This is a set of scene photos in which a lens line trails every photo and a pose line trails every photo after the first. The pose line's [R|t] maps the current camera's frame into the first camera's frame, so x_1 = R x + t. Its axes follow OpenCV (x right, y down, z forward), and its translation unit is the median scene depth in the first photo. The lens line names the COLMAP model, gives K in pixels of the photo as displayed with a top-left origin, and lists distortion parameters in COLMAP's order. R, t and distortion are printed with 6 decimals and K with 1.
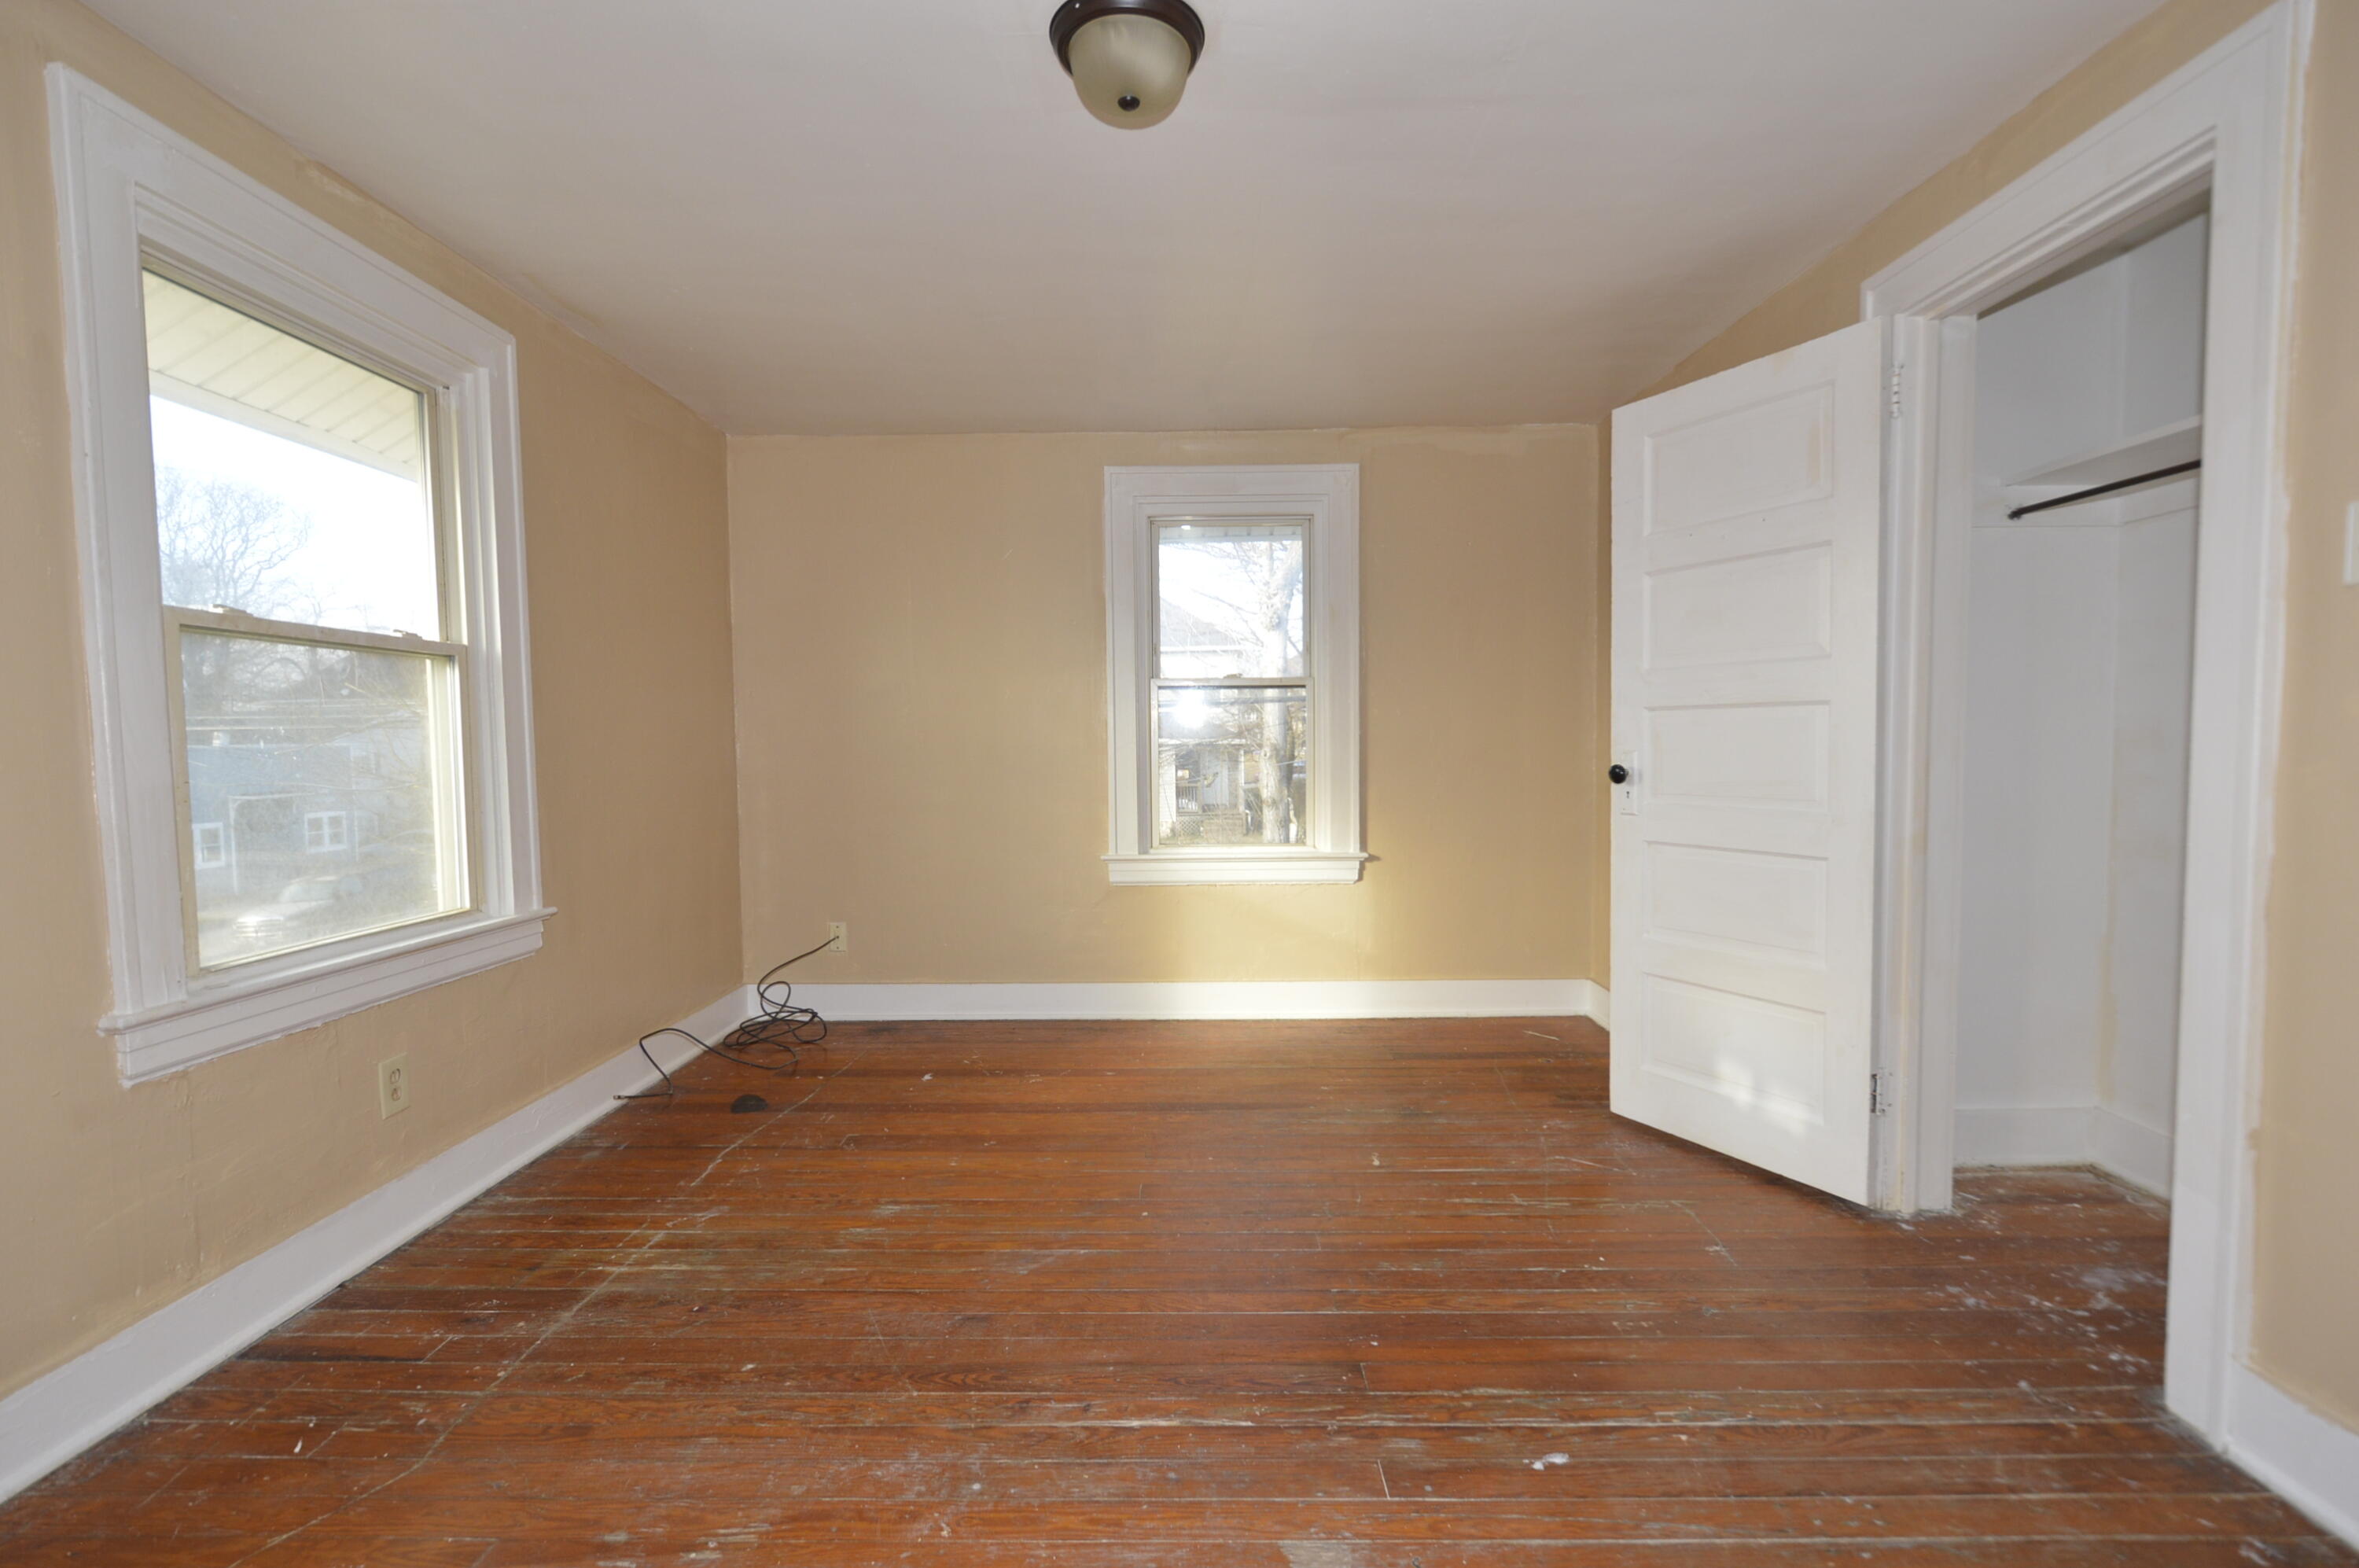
lens RADIAL K [[1056.2, 0, 1171.0], [0, 1056.2, 806.1], [0, 0, 1]] dist [0.006188, -0.005924]
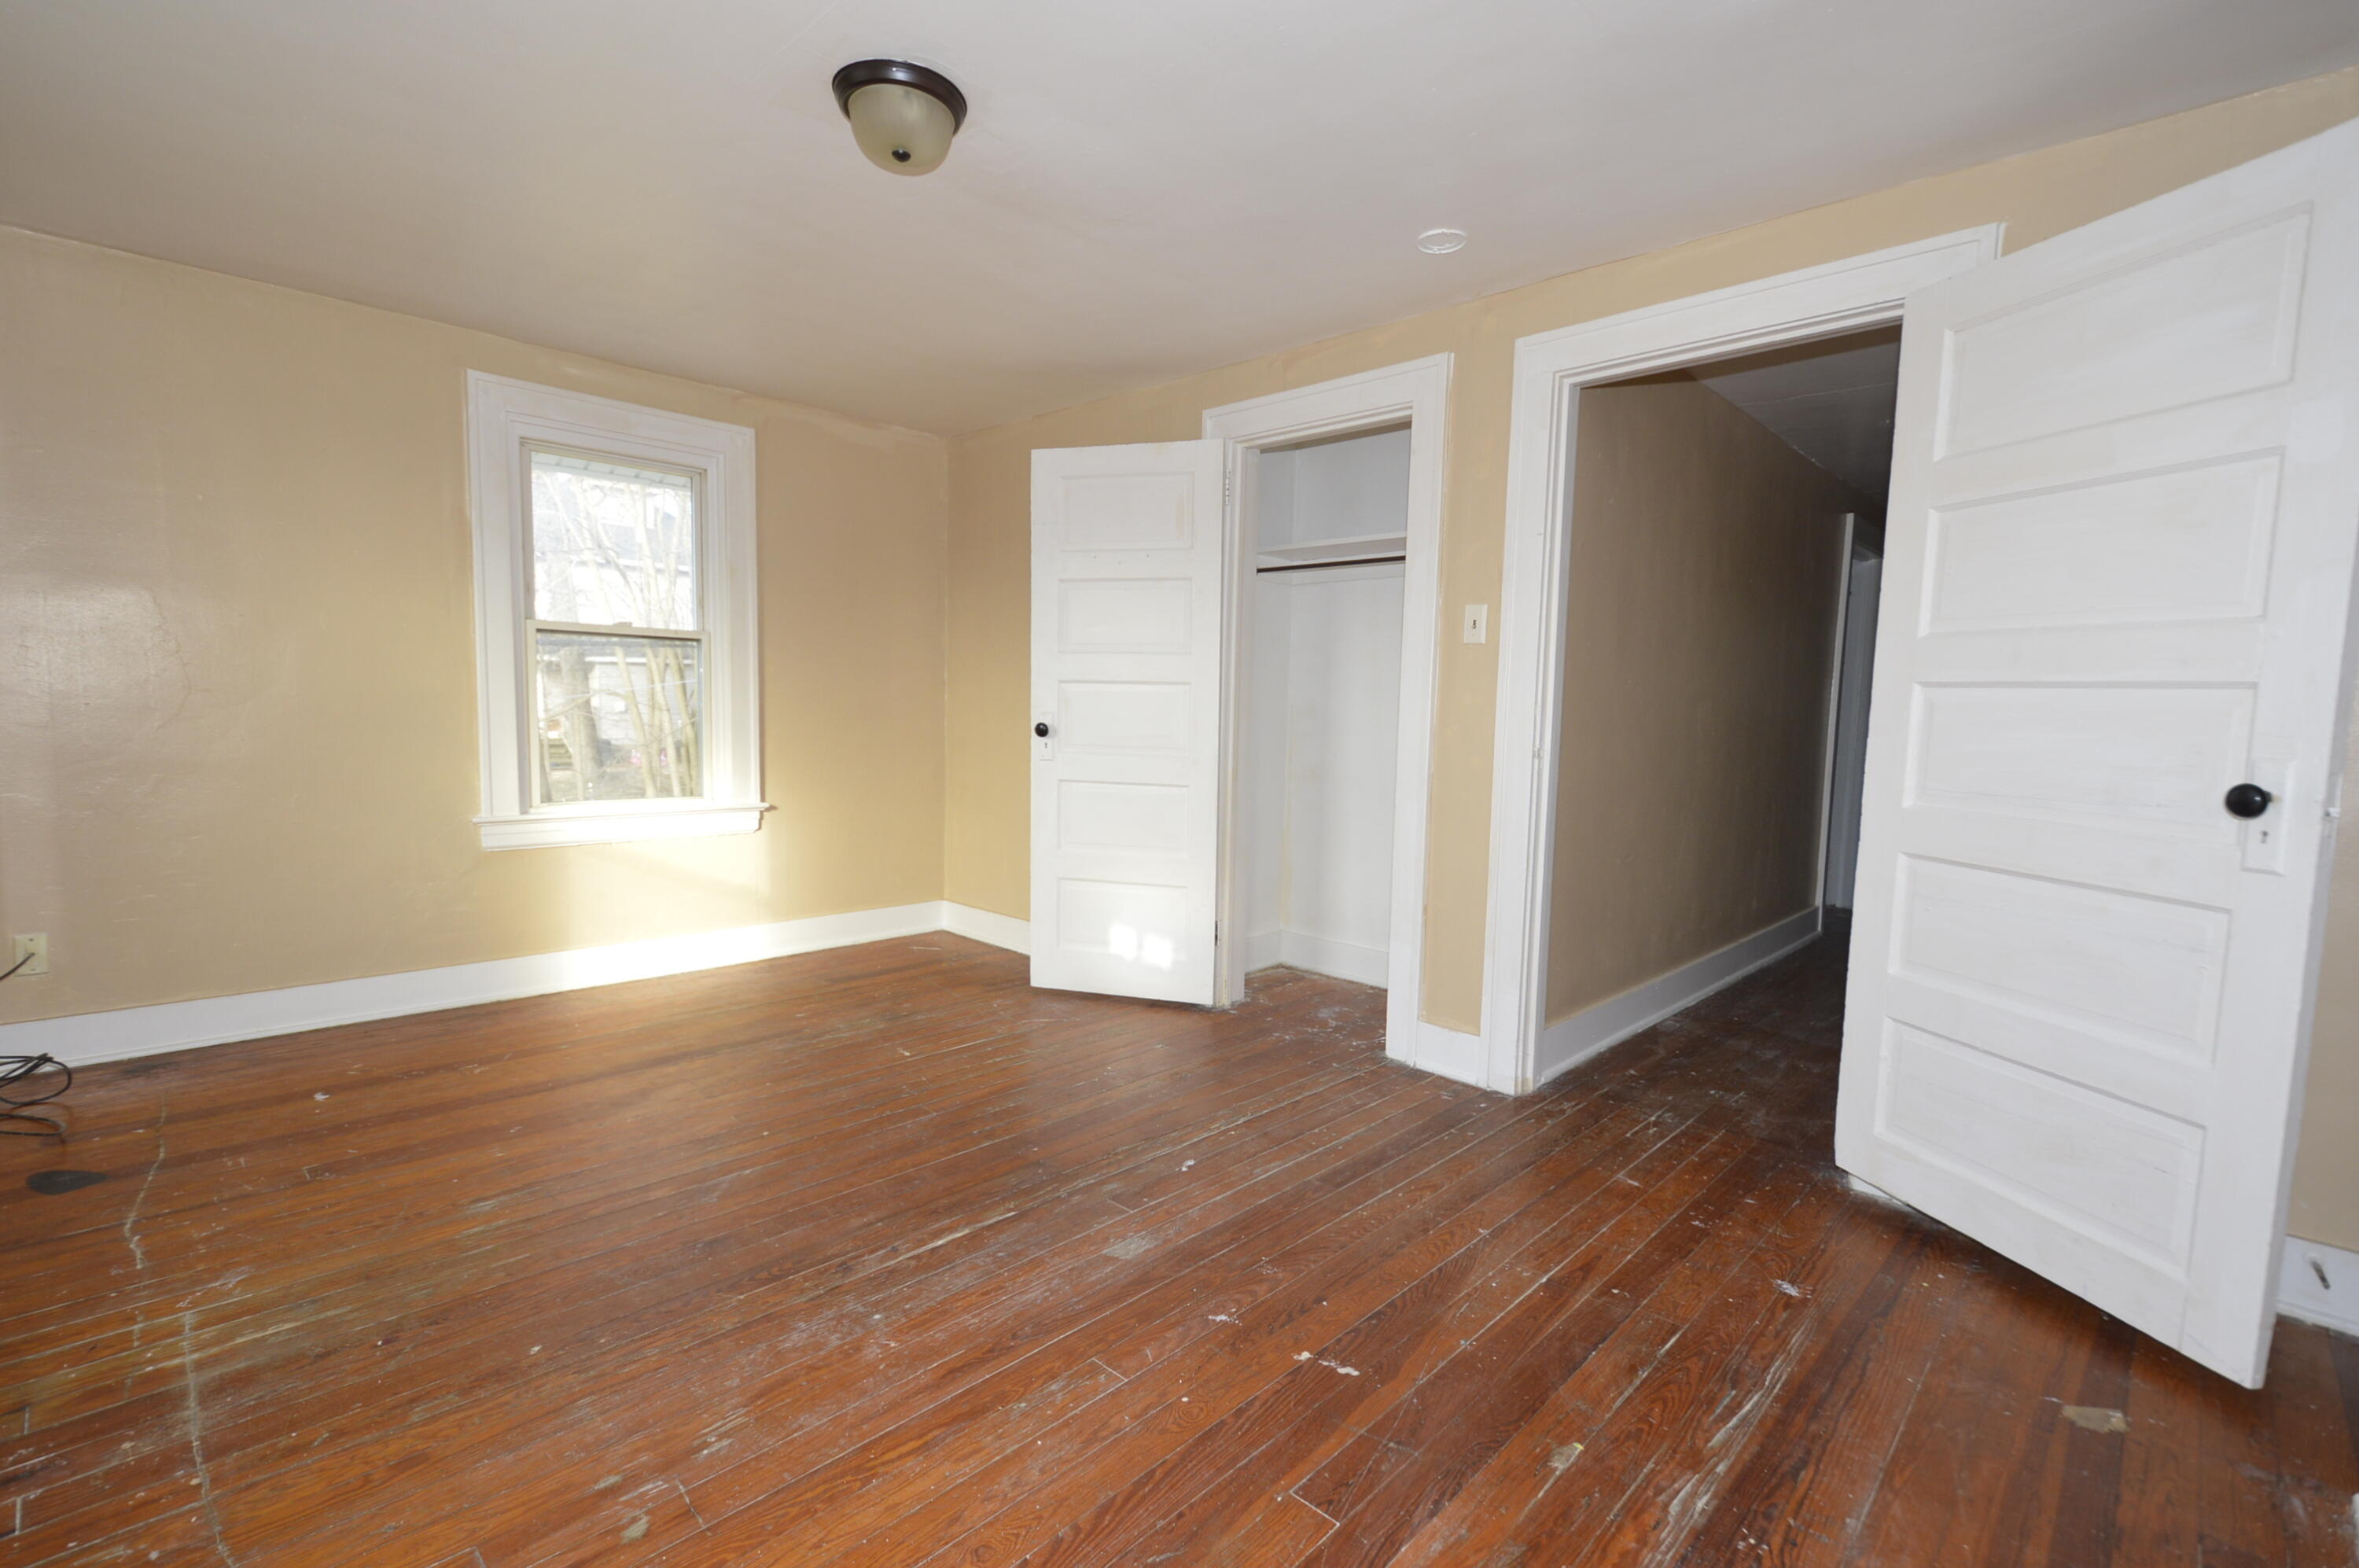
lens RADIAL K [[1056.2, 0, 1165.0], [0, 1056.2, 805.2], [0, 0, 1]] dist [0.006188, -0.005924]
pose [[0.691925, -0.040890, 0.720811, -0.469882], [0.014052, 0.998968, 0.043181, 0.010041], [-0.721833, -0.019749, 0.691786, -0.031376]]
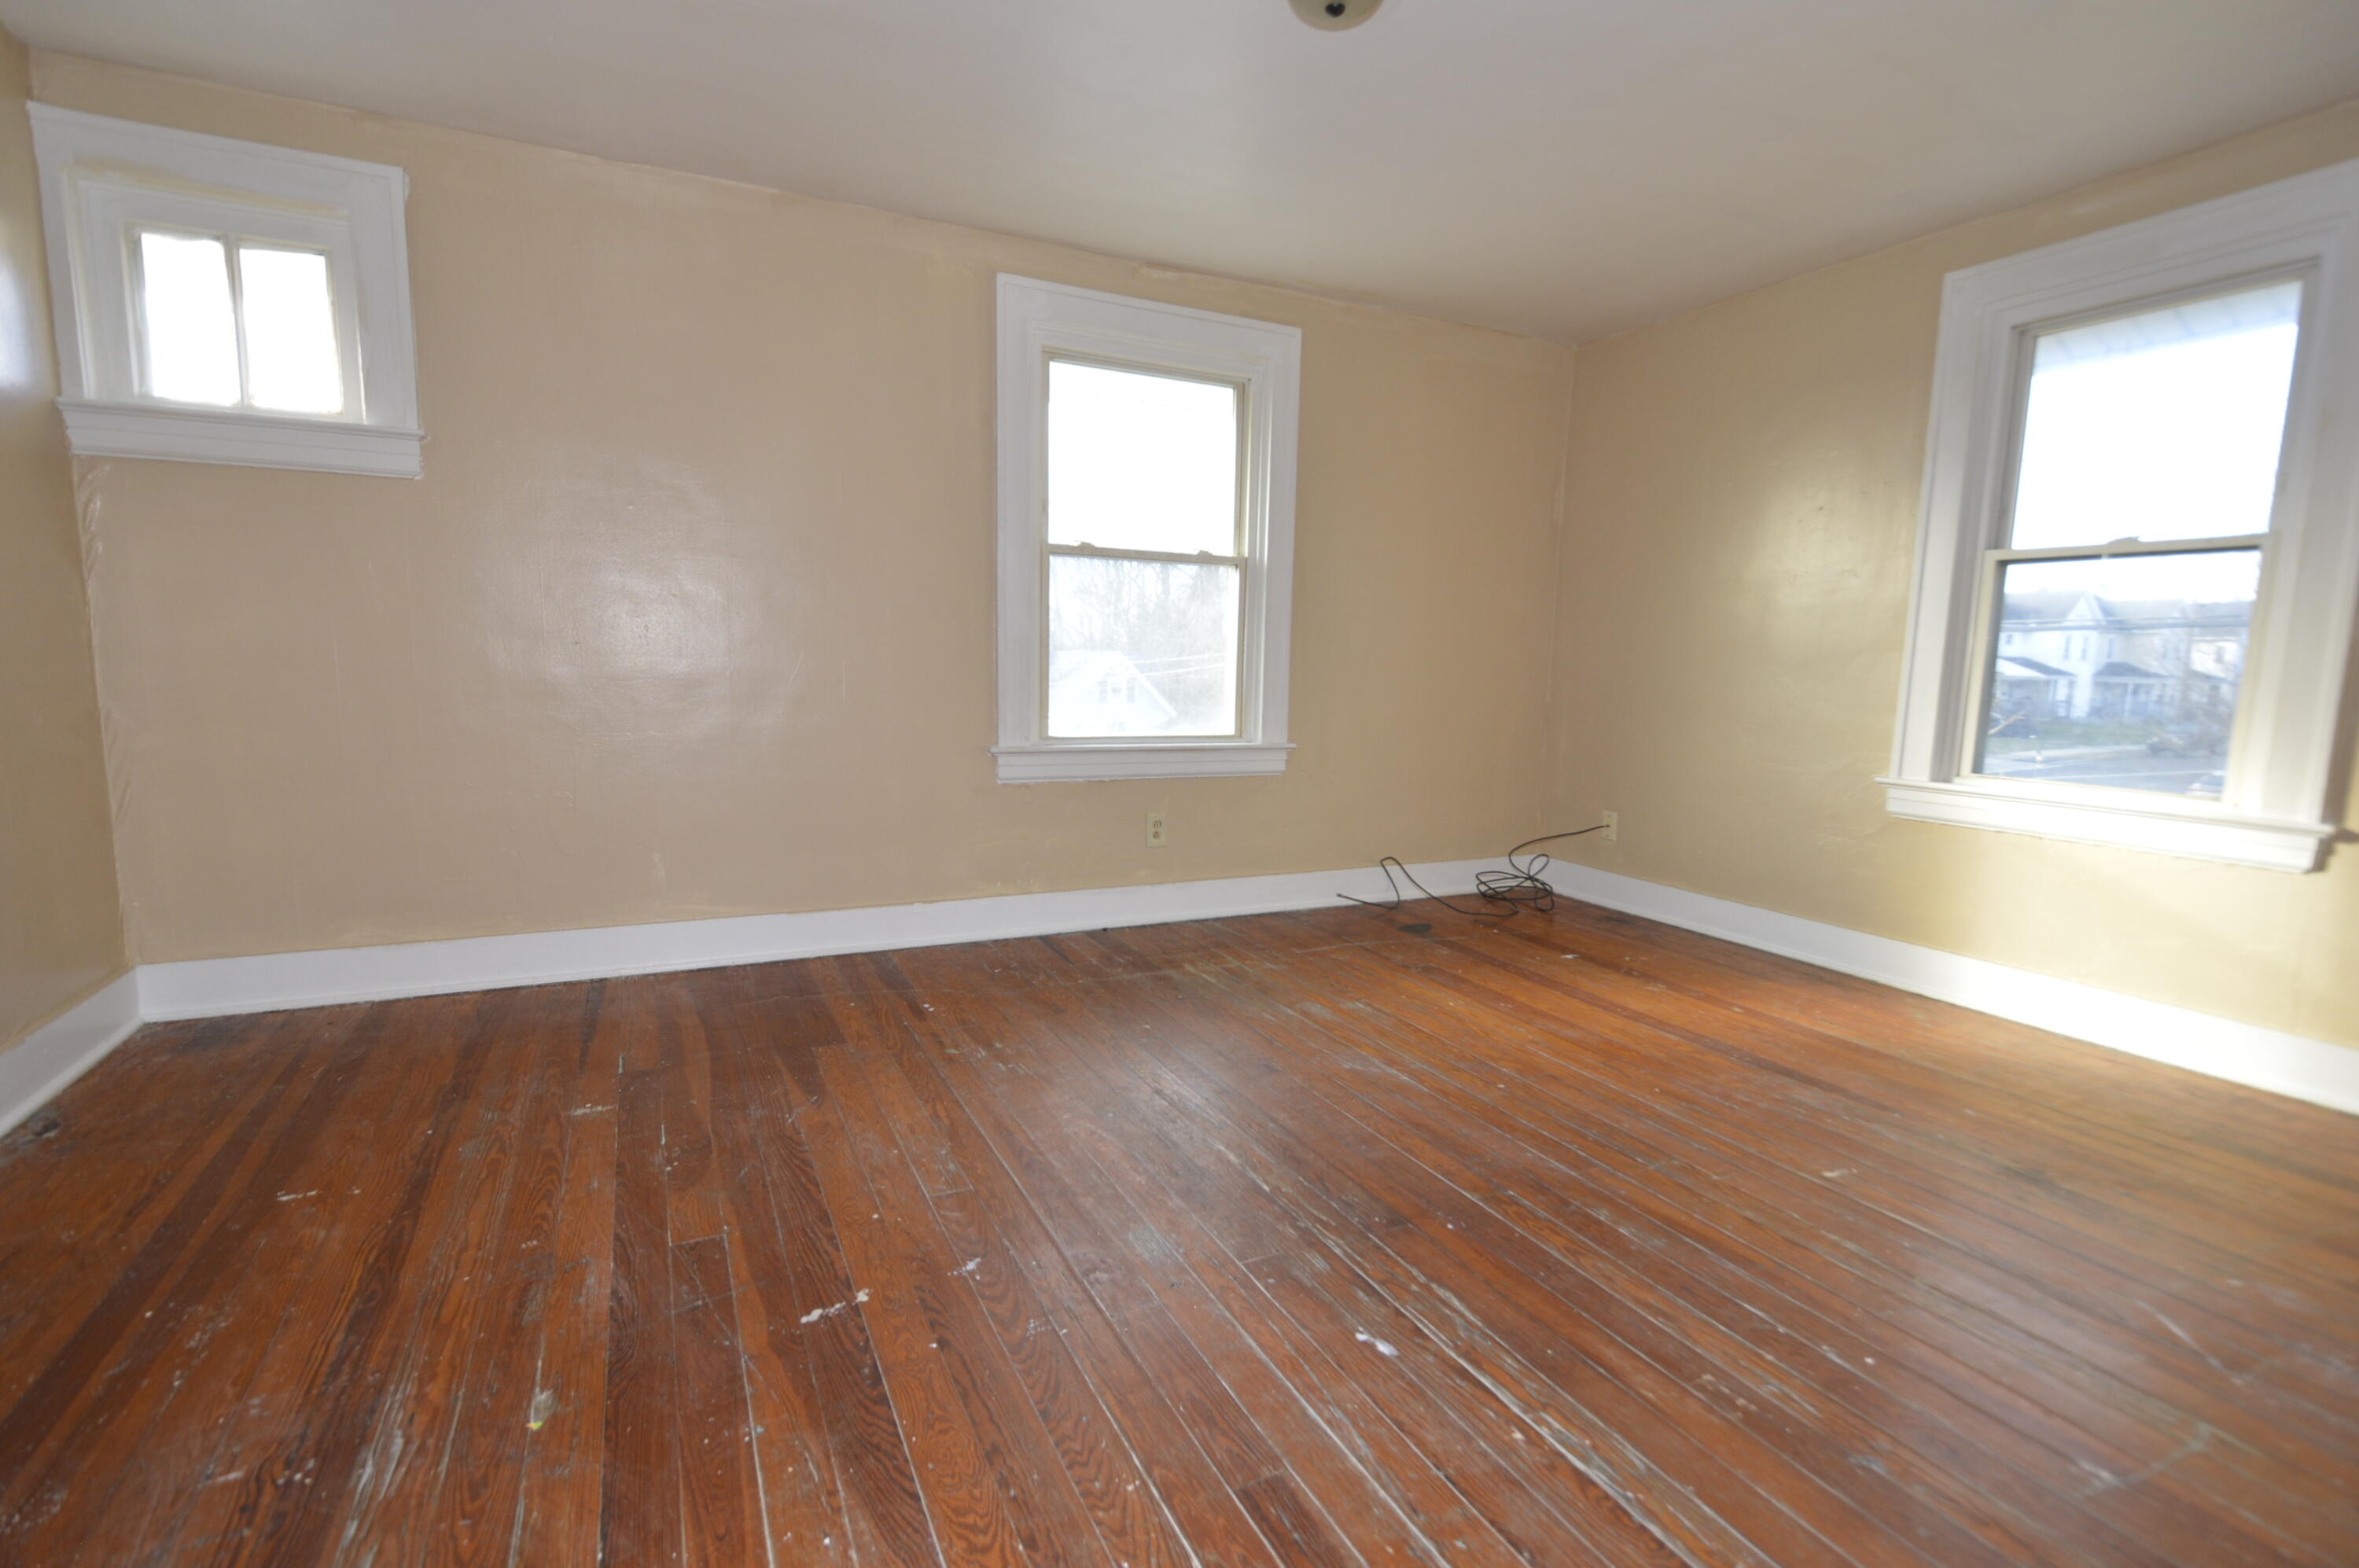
lens RADIAL K [[1056.2, 0, 1182.1], [0, 1056.2, 806.1], [0, 0, 1]] dist [0.006188, -0.005924]
pose [[0.456886, 0.144594, -0.877694, 0.634596], [-0.081114, 0.989361, 0.120767, 0.022095], [0.885819, 0.016017, 0.463754, 0.237914]]
